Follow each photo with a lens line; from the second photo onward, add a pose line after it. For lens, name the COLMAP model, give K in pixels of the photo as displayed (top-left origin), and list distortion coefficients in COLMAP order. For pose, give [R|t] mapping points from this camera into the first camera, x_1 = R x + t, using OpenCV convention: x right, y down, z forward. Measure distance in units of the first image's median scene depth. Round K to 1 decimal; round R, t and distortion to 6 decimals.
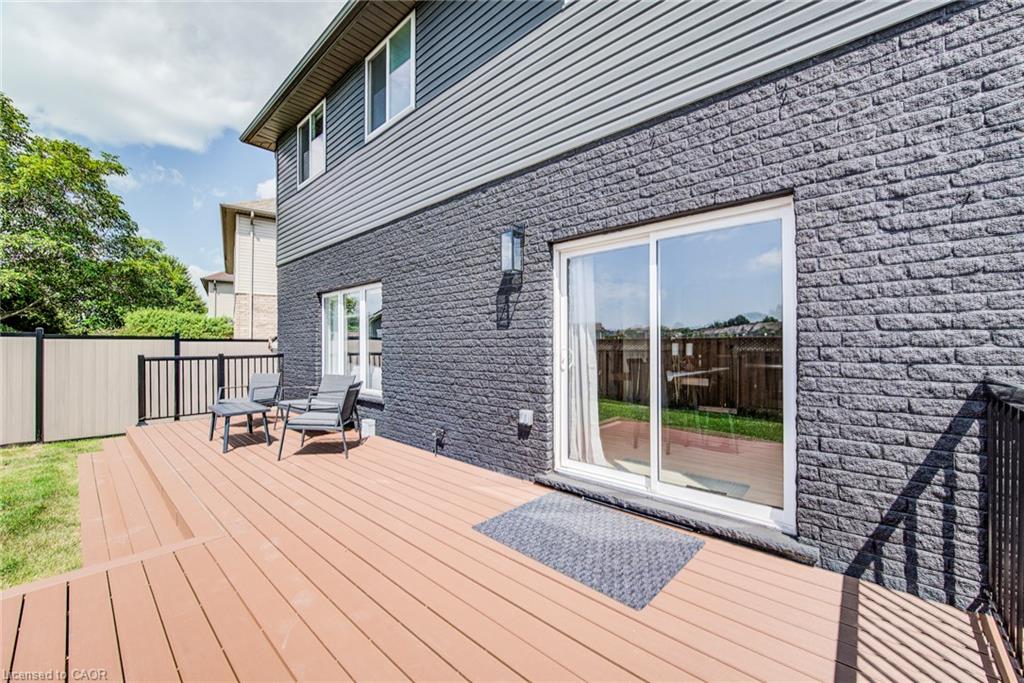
lens RADIAL K [[400.6, 0, 512.4], [0, 400.6, 344.9], [0, 0, 1]] dist [-0.008995, -0.000037]
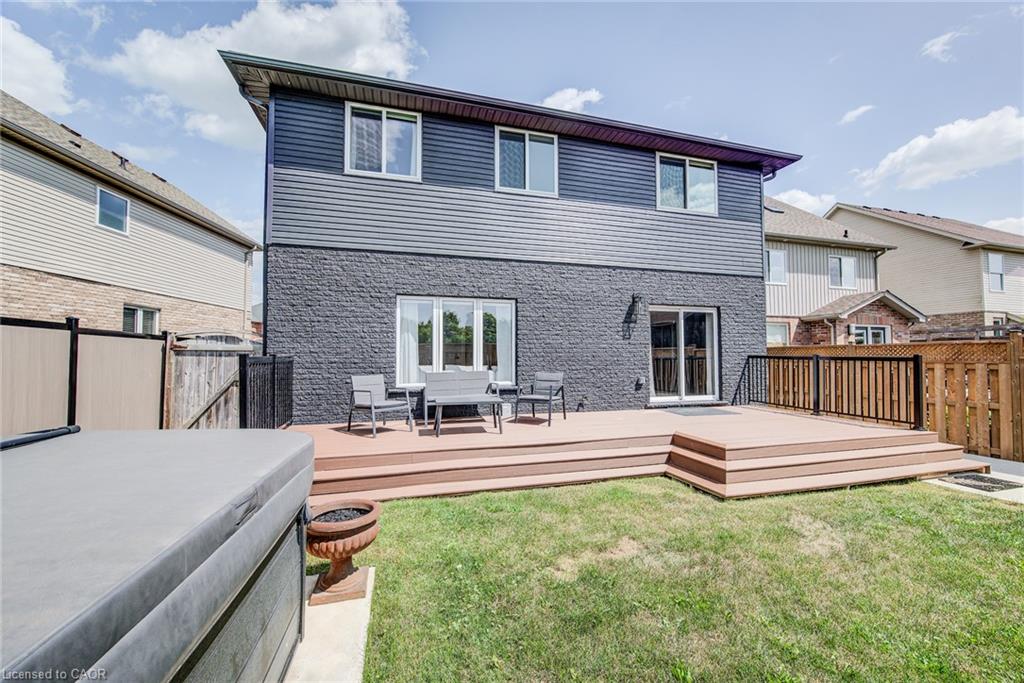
lens RADIAL K [[400.6, 0, 516.0], [0, 400.6, 345.7], [0, 0, 1]] dist [-0.008995, -0.000037]
pose [[0.527384, 0.023000, 0.849315, -2.089885], [-0.002530, 0.999672, -0.025500, 0.044479], [-0.849623, 0.011300, 0.527269, 0.394184]]
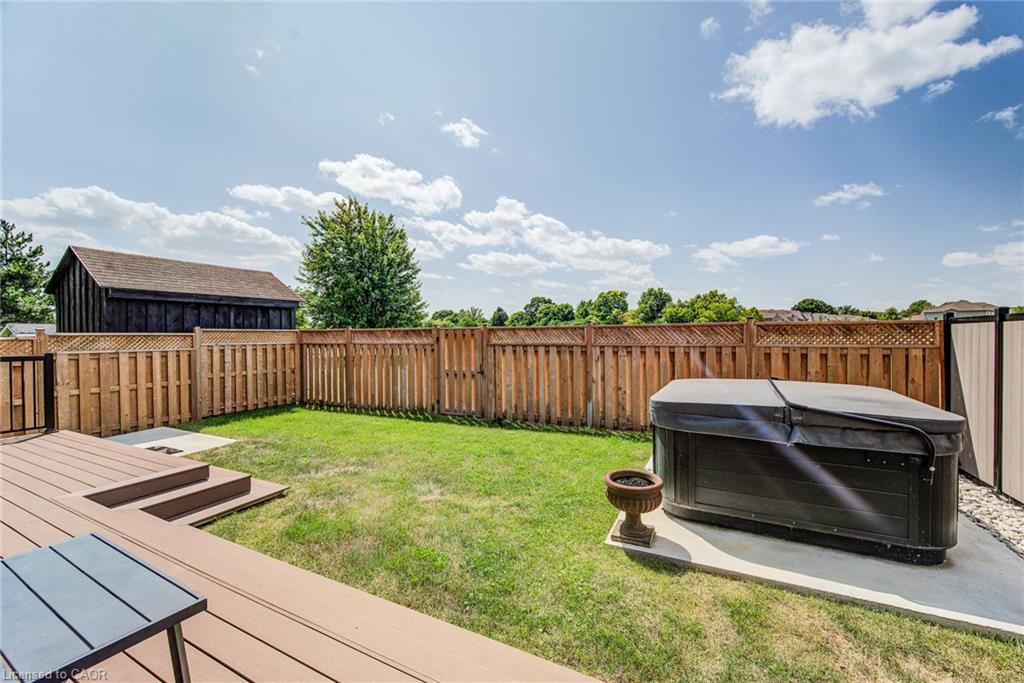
lens RADIAL K [[400.6, 0, 514.6], [0, 400.6, 340.6], [0, 0, 1]] dist [-0.008995, -0.000037]
pose [[-0.961811, 0.016483, -0.273216, -0.556646], [0.015728, 0.999864, 0.004955, -0.012201], [0.273261, 0.000468, -0.961940, 2.677296]]
